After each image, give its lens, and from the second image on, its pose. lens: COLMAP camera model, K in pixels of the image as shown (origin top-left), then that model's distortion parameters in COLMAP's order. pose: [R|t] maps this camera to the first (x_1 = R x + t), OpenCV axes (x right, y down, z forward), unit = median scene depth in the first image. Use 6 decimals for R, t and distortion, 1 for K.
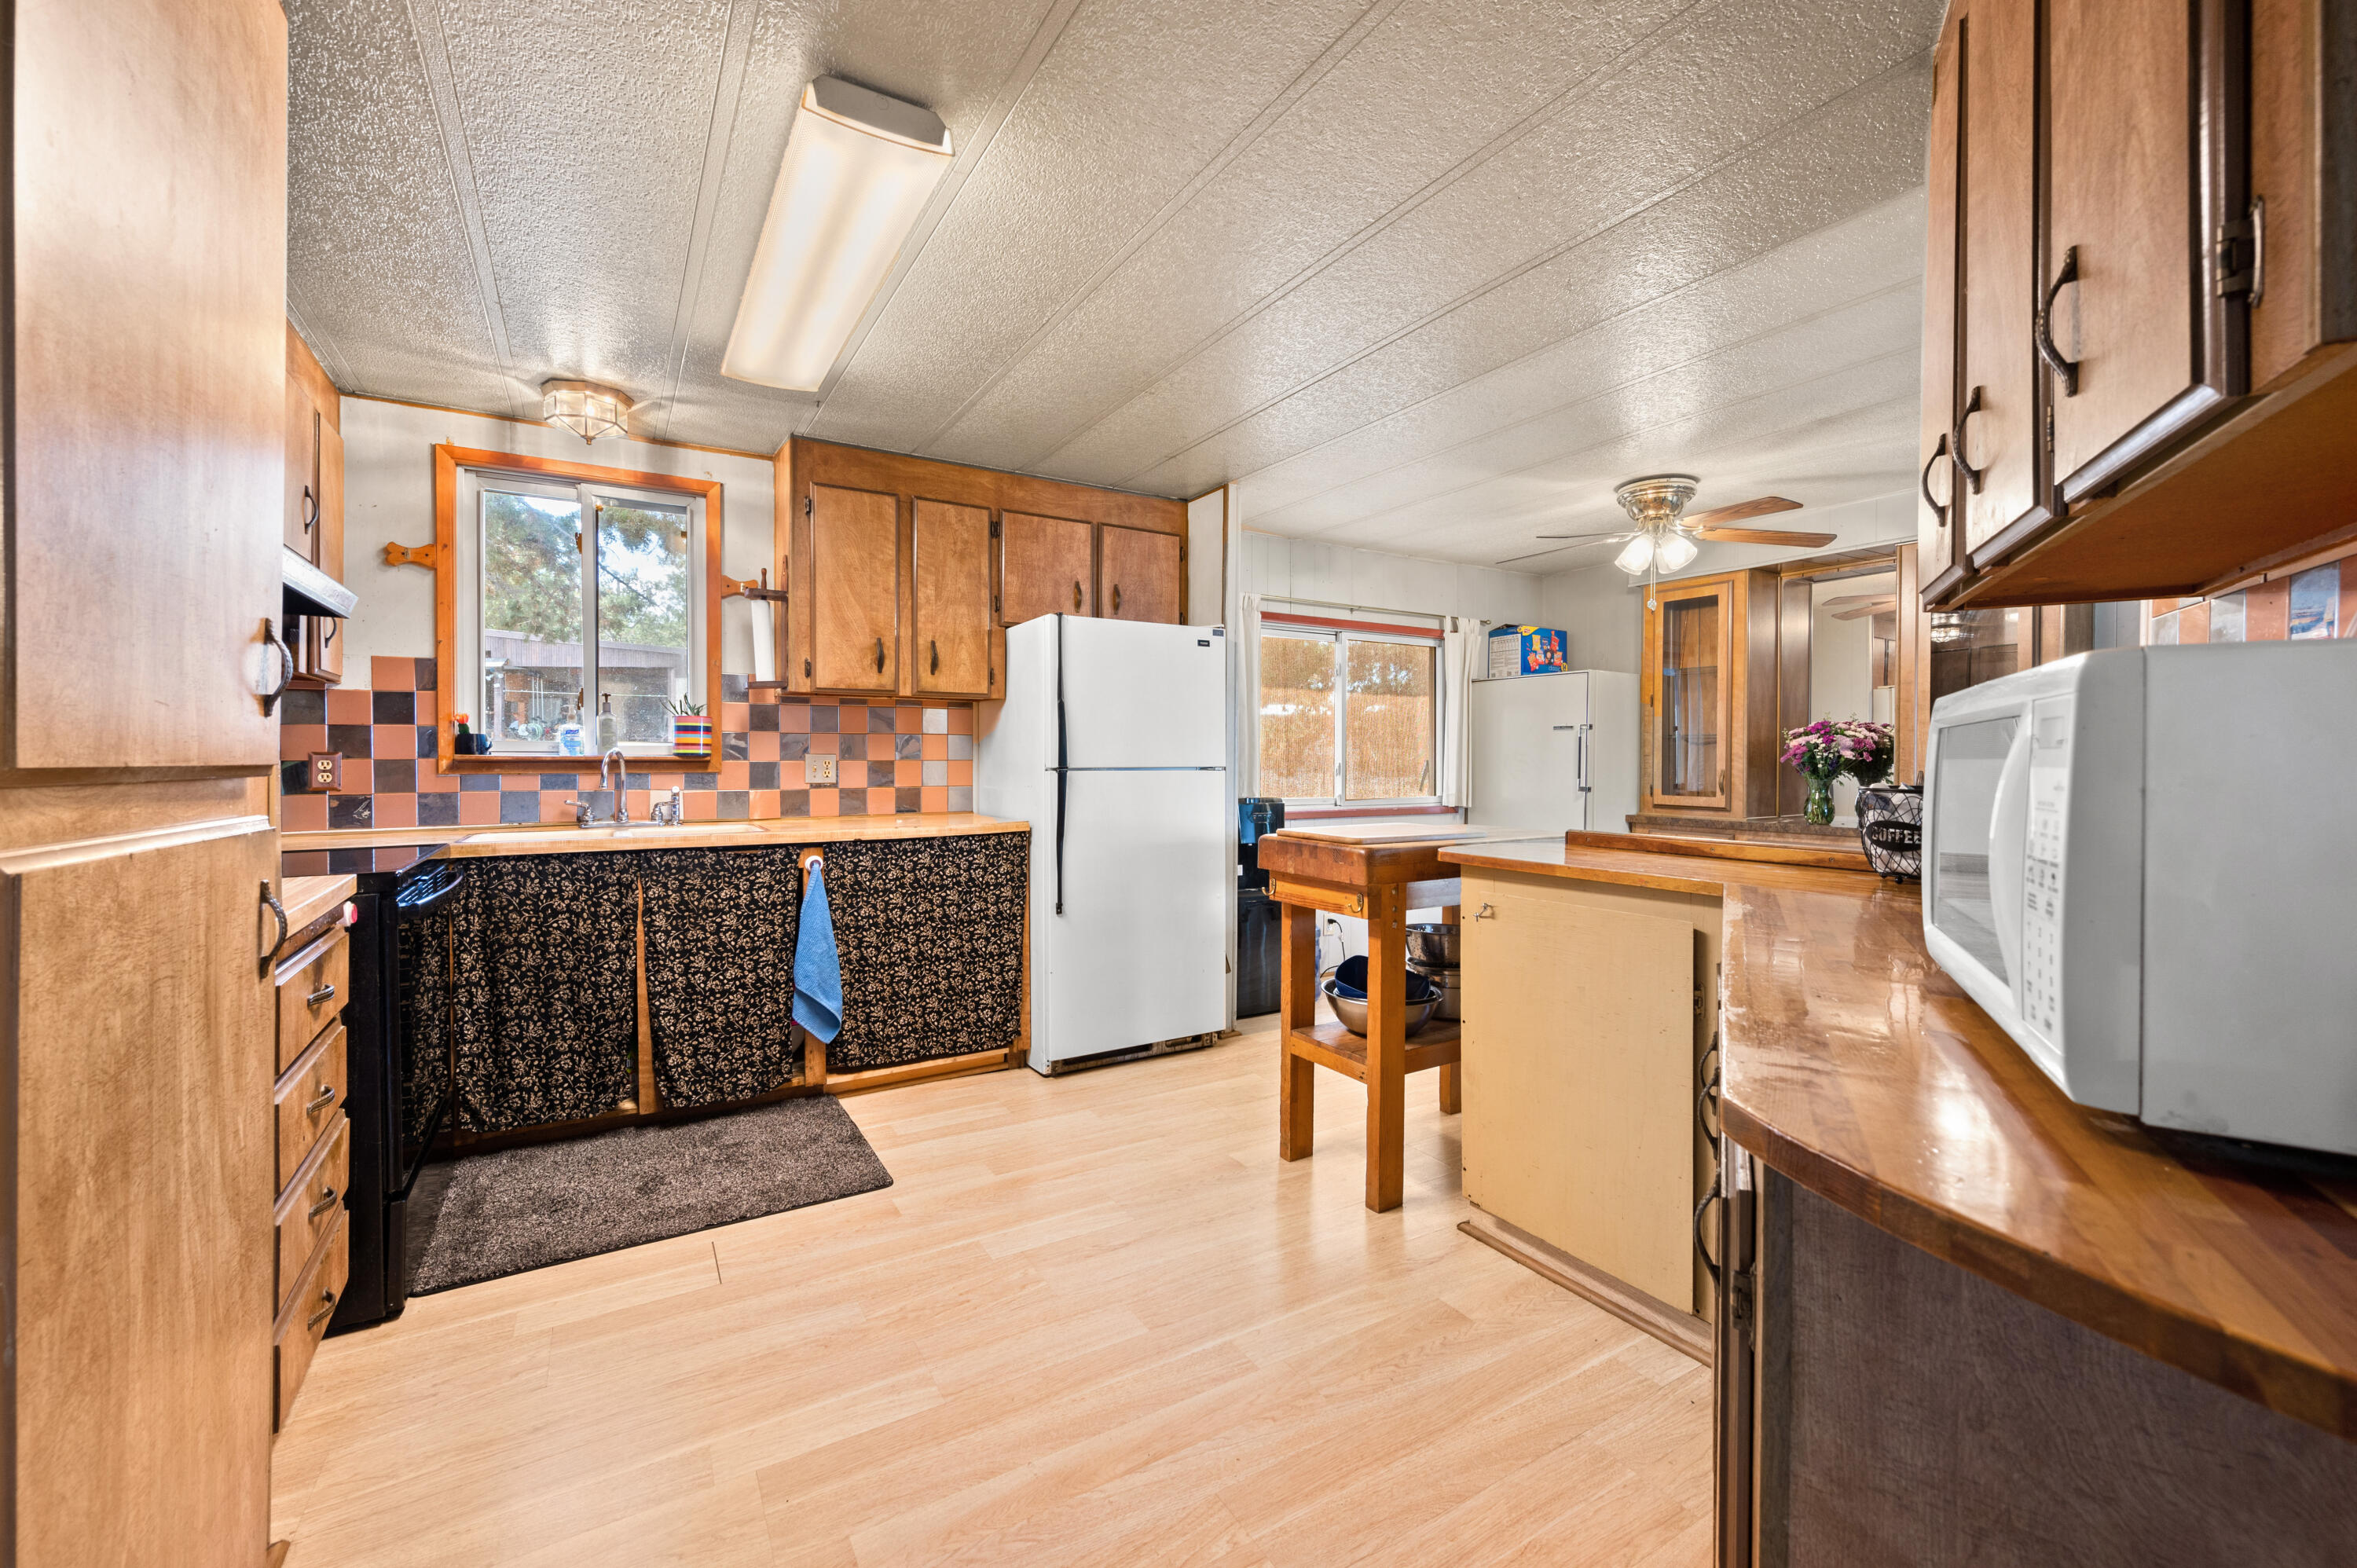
lens RADIAL K [[936.2, 0, 1167.4], [0, 936.2, 767.3], [0, 0, 1]] dist [0.000989, -0.000072]
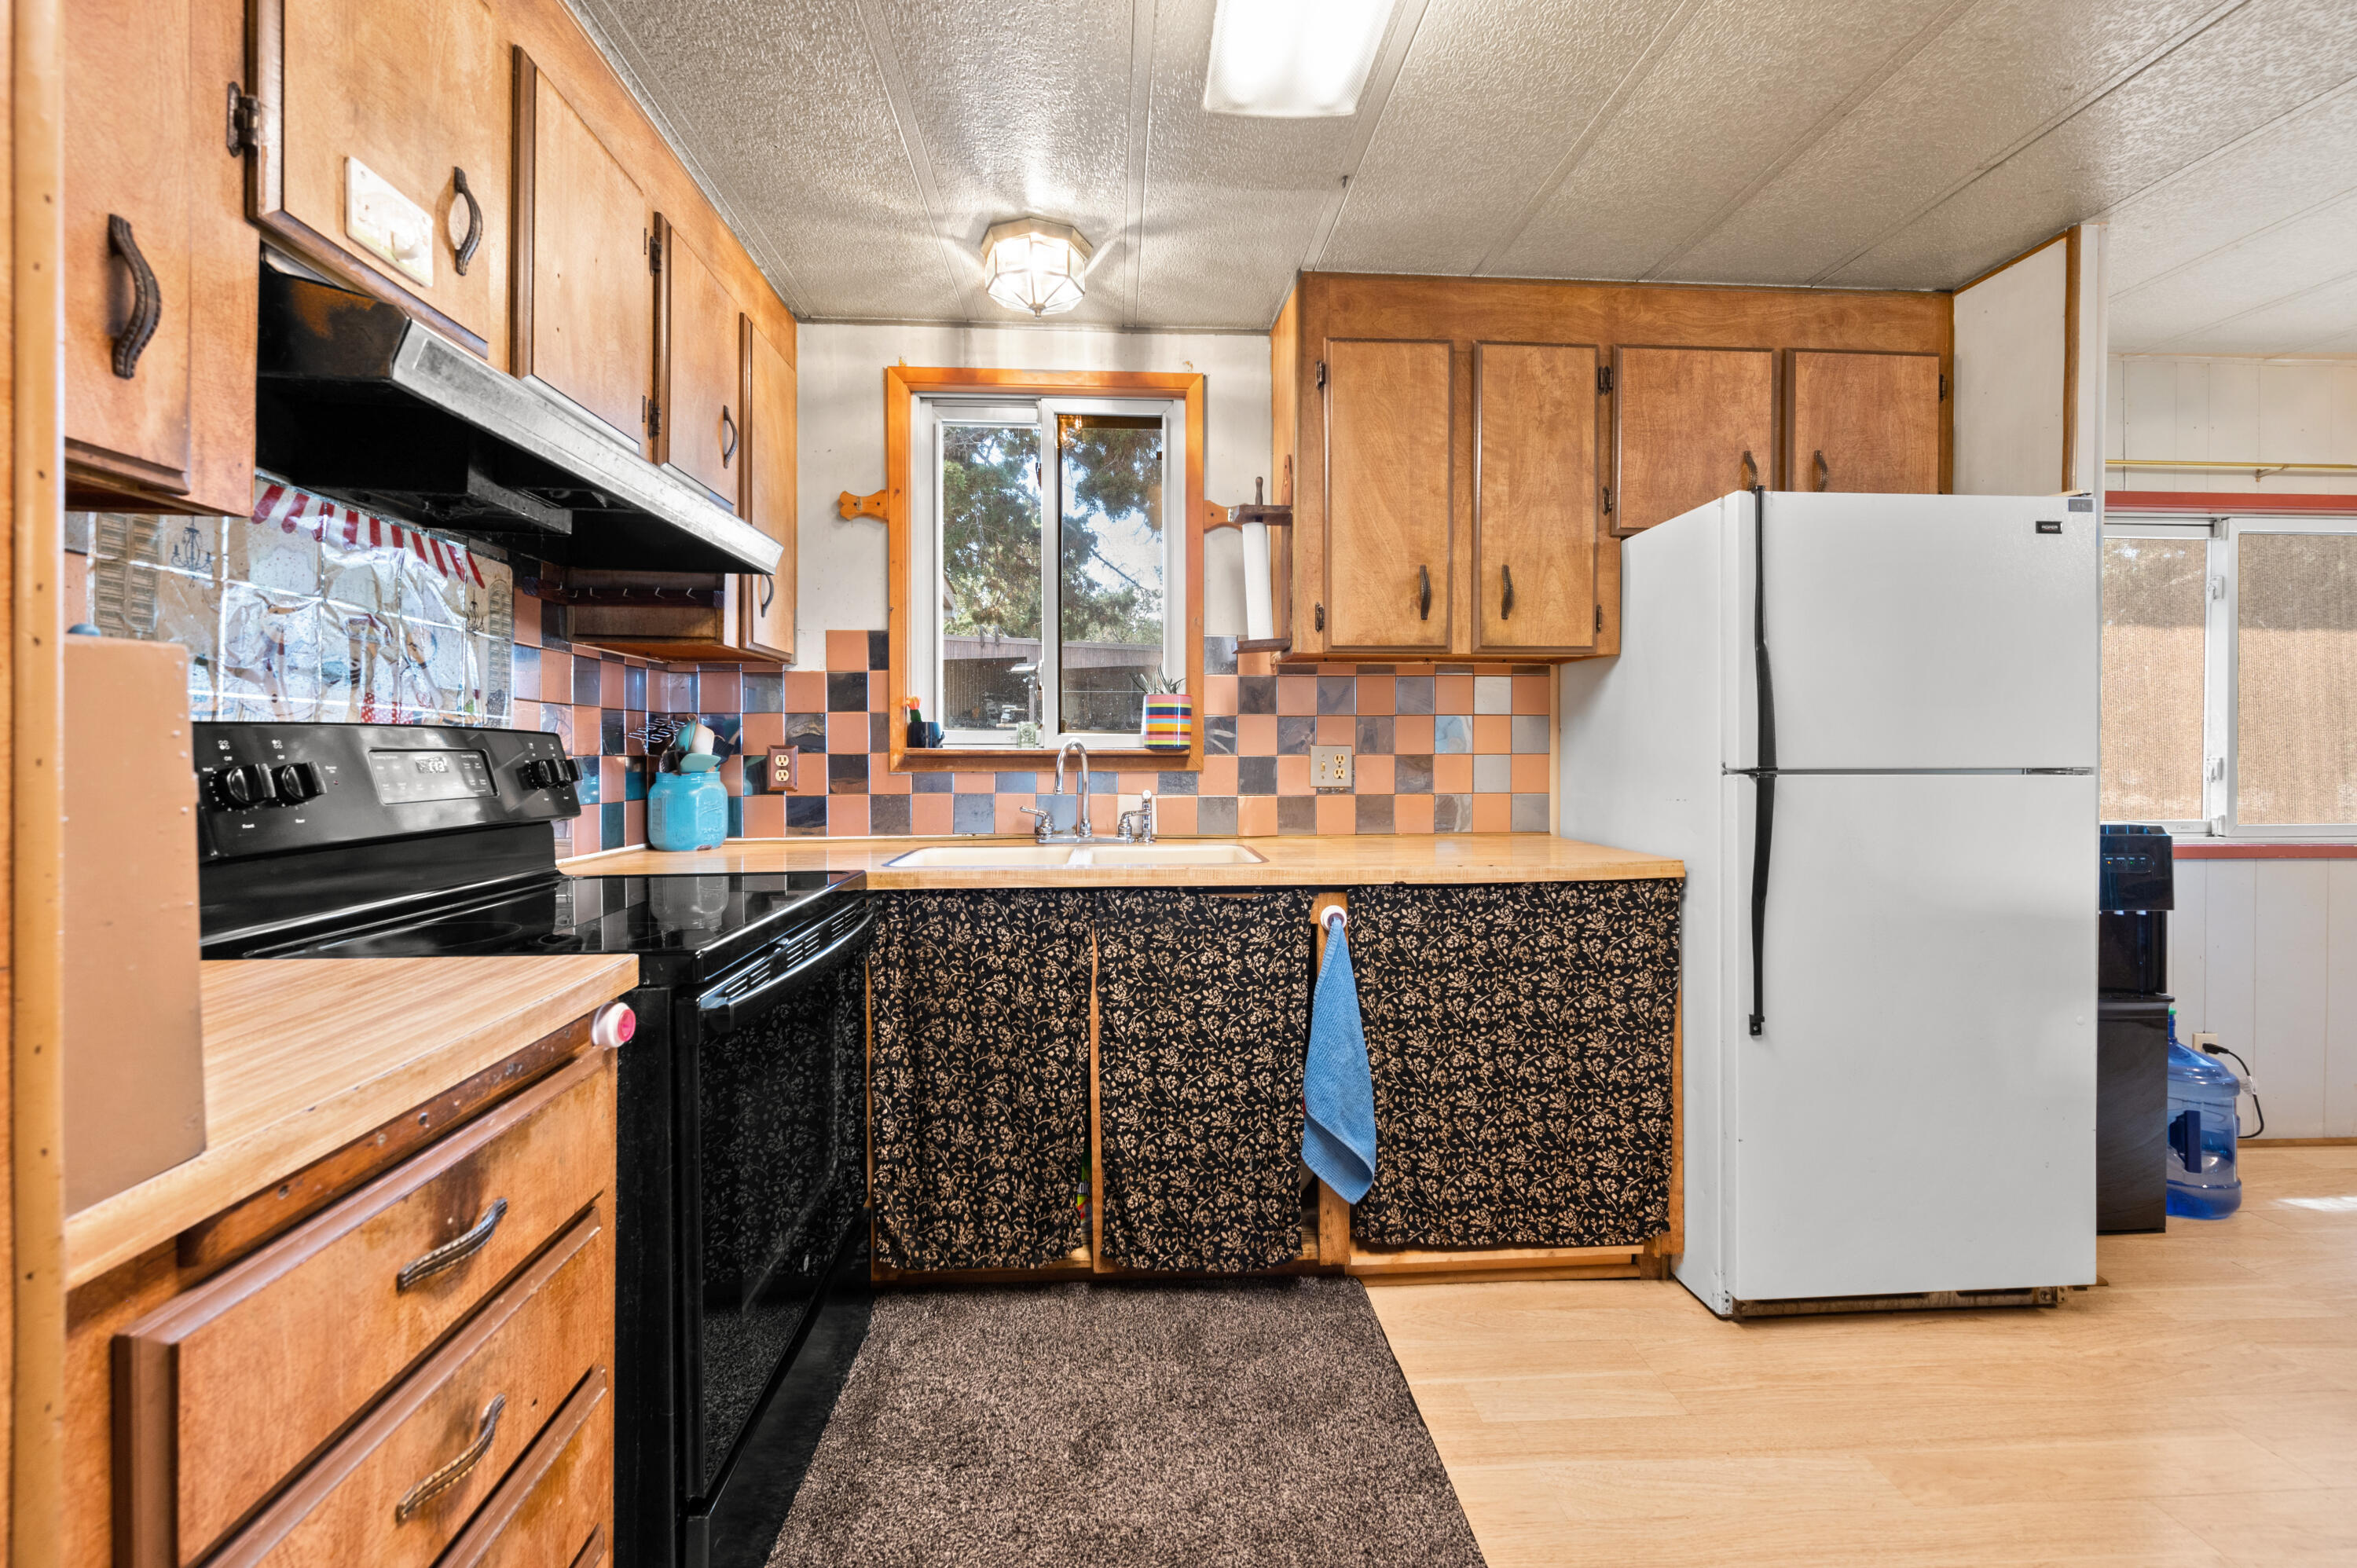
lens RADIAL K [[936.6, 0, 1175.8], [0, 936.6, 754.5], [0, 0, 1]] dist [0.001158, -0.000040]
pose [[0.888574, 0.001202, -0.458732, -0.171841], [-0.002229, 0.999996, -0.001696, -0.006521], [0.458728, 0.002529, 0.888573, 0.365820]]
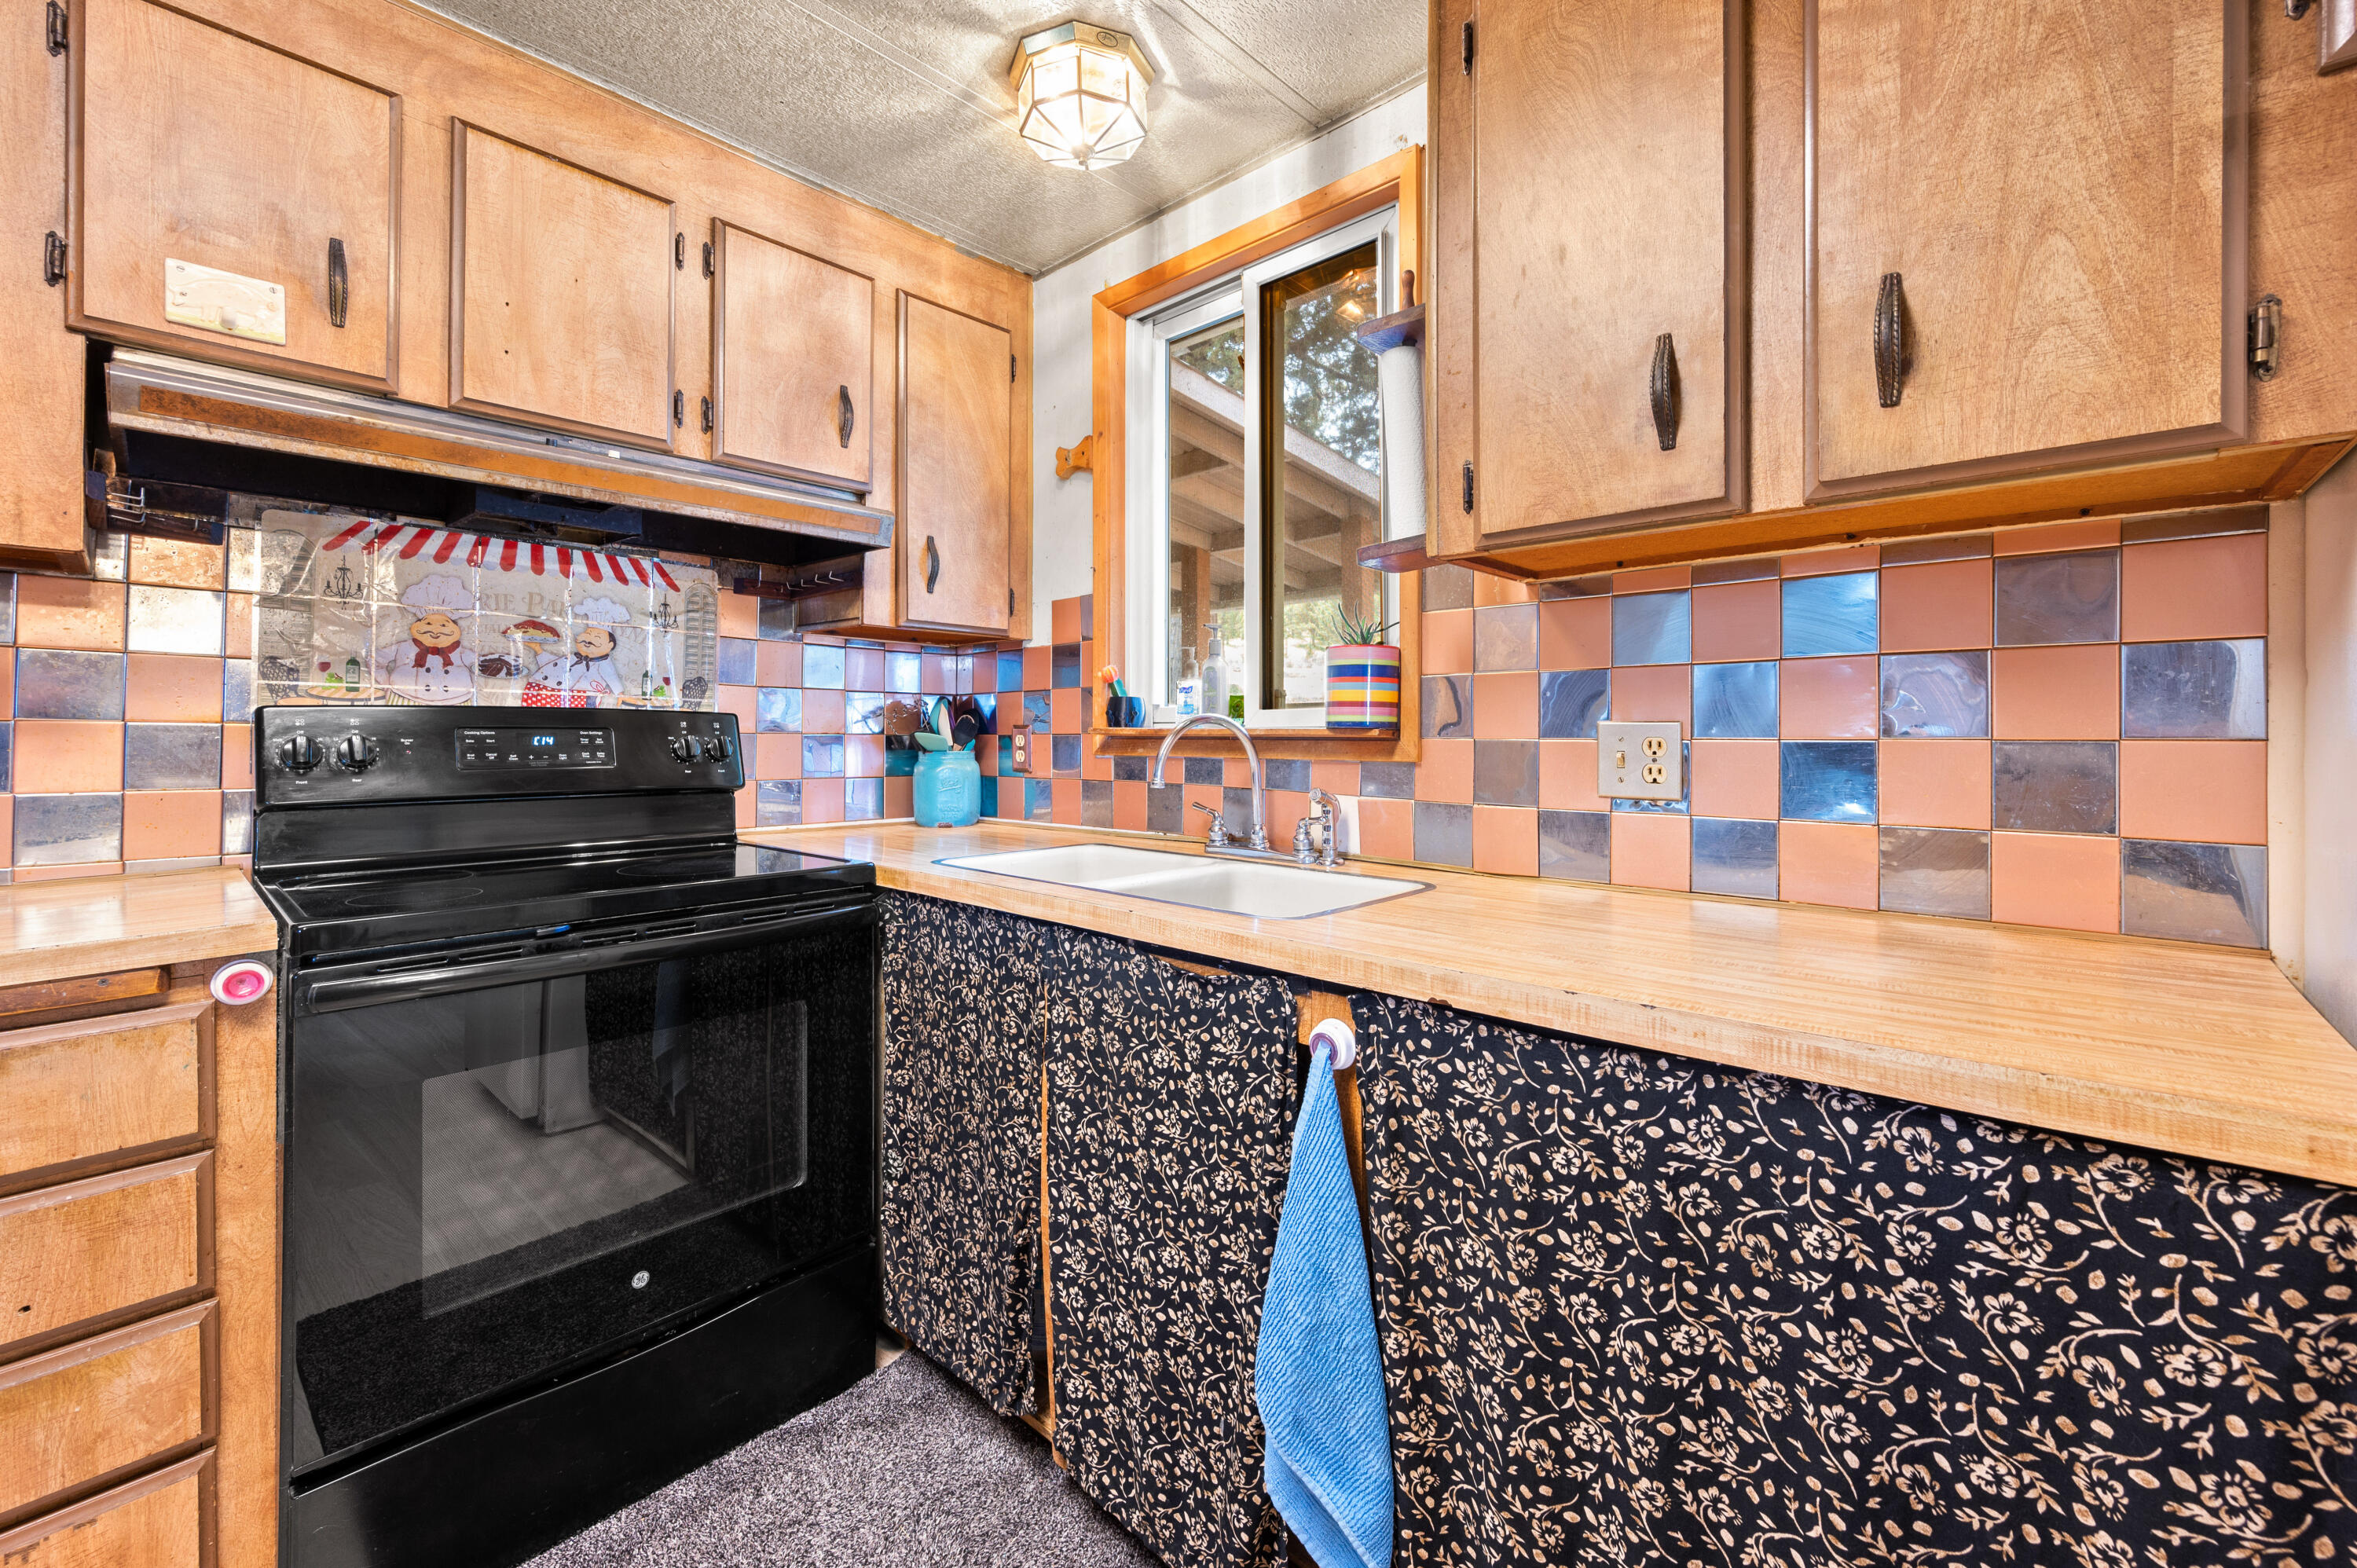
lens RADIAL K [[948.1, 0, 1173.2], [0, 948.1, 730.2], [0, 0, 1]] dist [-0.000062, -0.000308]
pose [[0.276284, -0.002332, -0.961073, -0.060110], [-0.009186, 0.999945, -0.005067, -0.007633], [0.961032, 0.010228, 0.276247, 0.805998]]
